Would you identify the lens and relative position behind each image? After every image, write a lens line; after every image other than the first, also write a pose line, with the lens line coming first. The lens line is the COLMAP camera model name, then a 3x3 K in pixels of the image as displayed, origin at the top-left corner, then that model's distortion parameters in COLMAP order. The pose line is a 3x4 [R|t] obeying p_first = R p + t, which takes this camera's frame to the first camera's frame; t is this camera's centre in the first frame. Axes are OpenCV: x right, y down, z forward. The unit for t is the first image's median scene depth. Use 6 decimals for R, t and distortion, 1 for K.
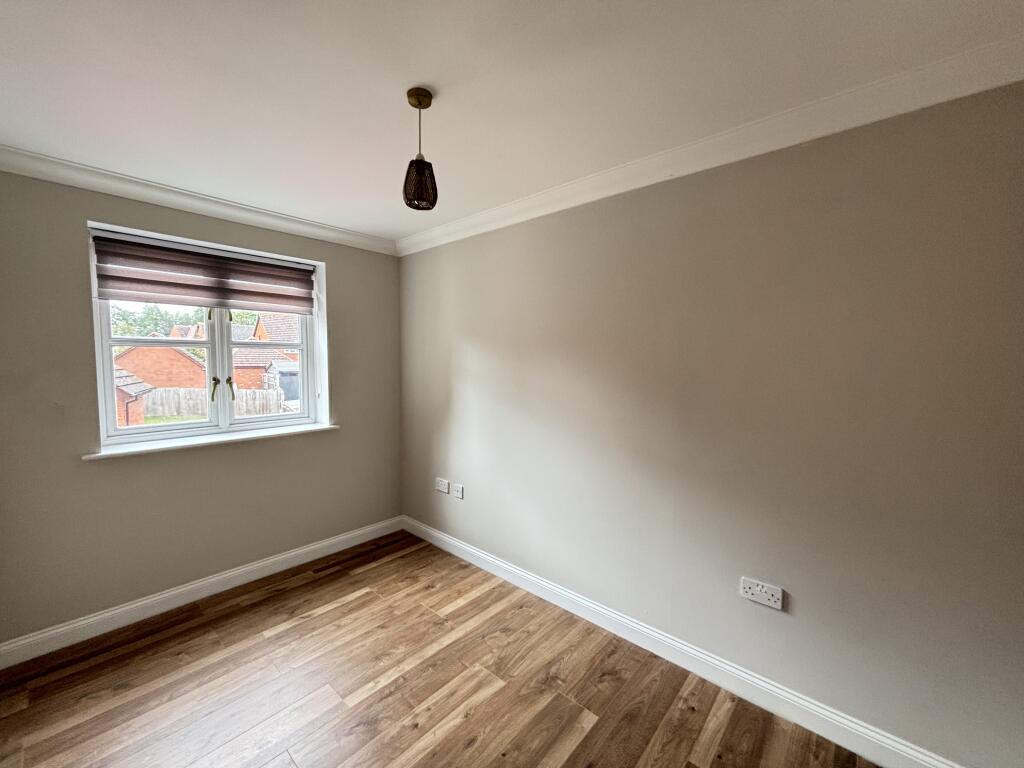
lens RADIAL K [[412.4, 0, 514.9], [0, 412.4, 380.5], [0, 0, 1]] dist [-0.003160, -0.001144]
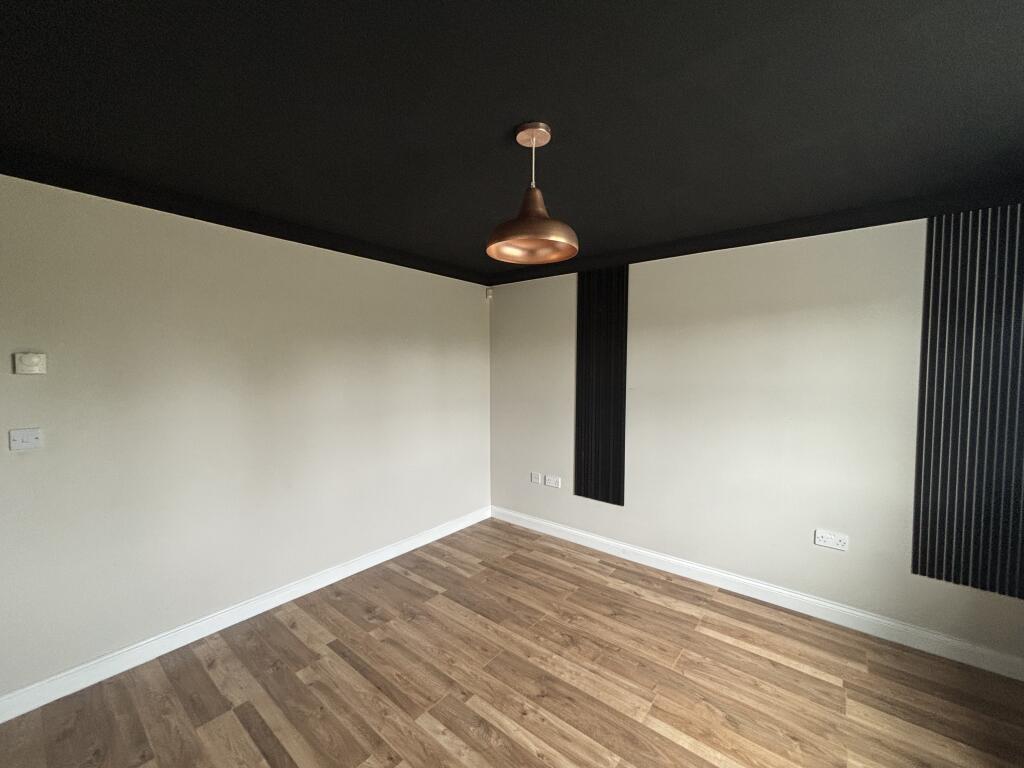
lens RADIAL K [[412.4, 0, 512.8], [0, 412.4, 383.5], [0, 0, 1]] dist [-0.003160, -0.001144]
pose [[0.040592, 0.032950, -0.998632, 0.750258], [-0.055749, 0.997974, 0.030662, -0.066387], [0.997619, 0.054428, 0.042347, 0.793370]]
